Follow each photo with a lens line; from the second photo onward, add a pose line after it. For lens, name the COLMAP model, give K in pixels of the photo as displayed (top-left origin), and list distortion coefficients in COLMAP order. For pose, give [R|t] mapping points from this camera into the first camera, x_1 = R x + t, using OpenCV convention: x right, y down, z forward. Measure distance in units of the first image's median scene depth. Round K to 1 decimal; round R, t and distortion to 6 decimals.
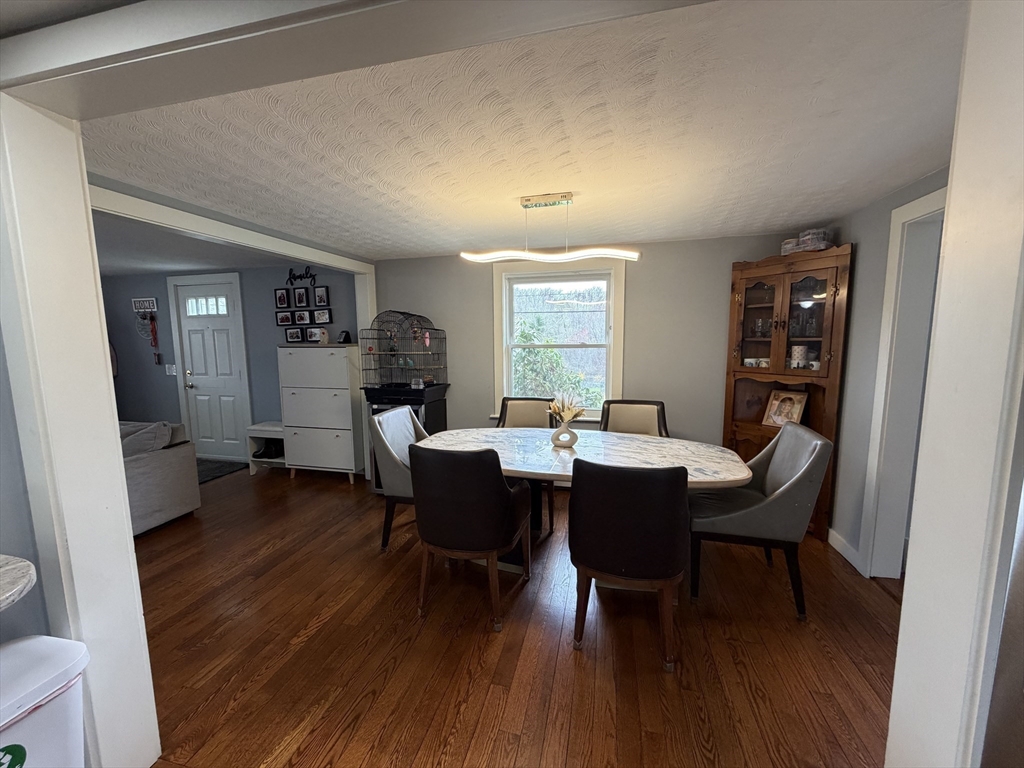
lens RADIAL K [[408.4, 0, 507.0], [0, 408.4, 382.8], [0, 0, 1]] dist [0.001415, -0.000413]
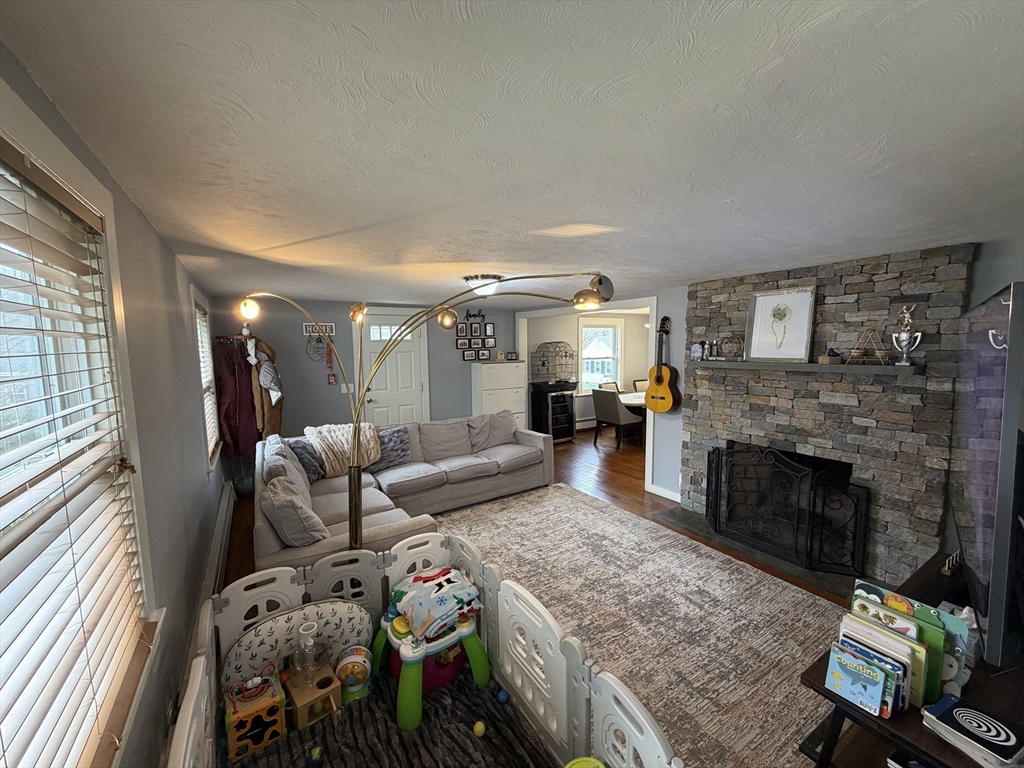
lens RADIAL K [[408.4, 0, 508.0], [0, 408.4, 383.7], [0, 0, 1]] dist [0.001415, -0.000413]
pose [[0.690019, -0.065681, 0.720805, -1.442333], [0.091123, 0.995833, 0.003511, -0.008969], [-0.718032, 0.063260, 0.693129, -0.089043]]
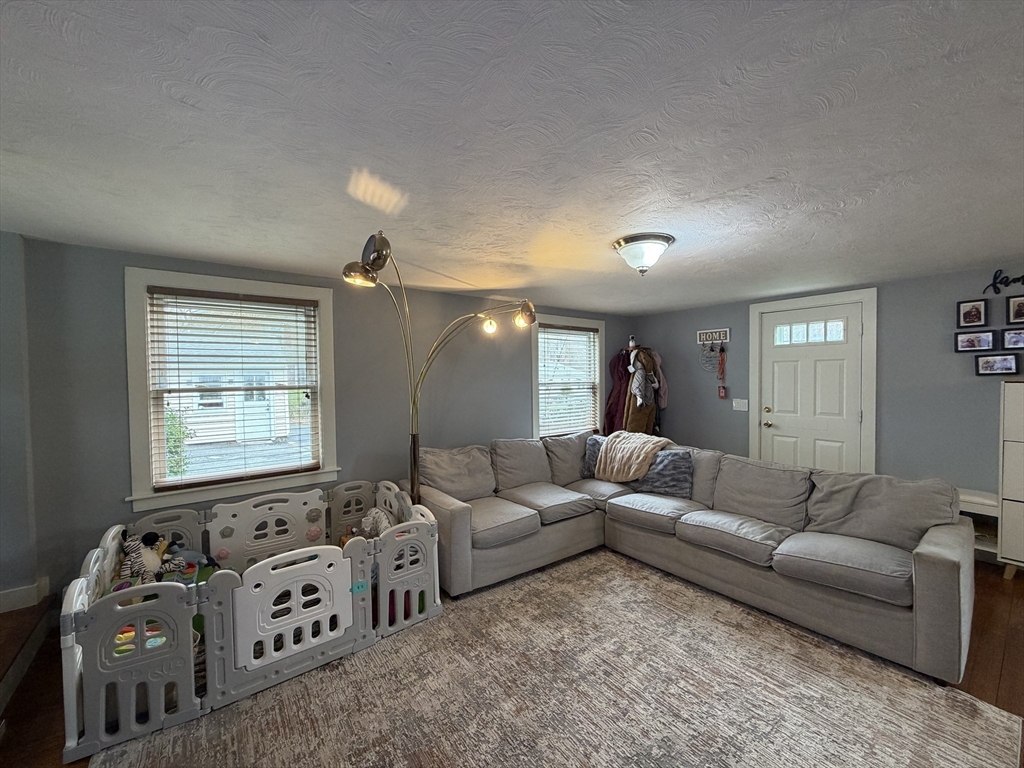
lens RADIAL K [[408.4, 0, 508.6], [0, 408.4, 384.2], [0, 0, 1]] dist [0.001415, -0.000413]
pose [[0.778635, 0.020076, -0.627155, -0.713123], [-0.077295, 0.994945, -0.064115, 0.023157], [0.622698, 0.098398, 0.776251, -0.043043]]
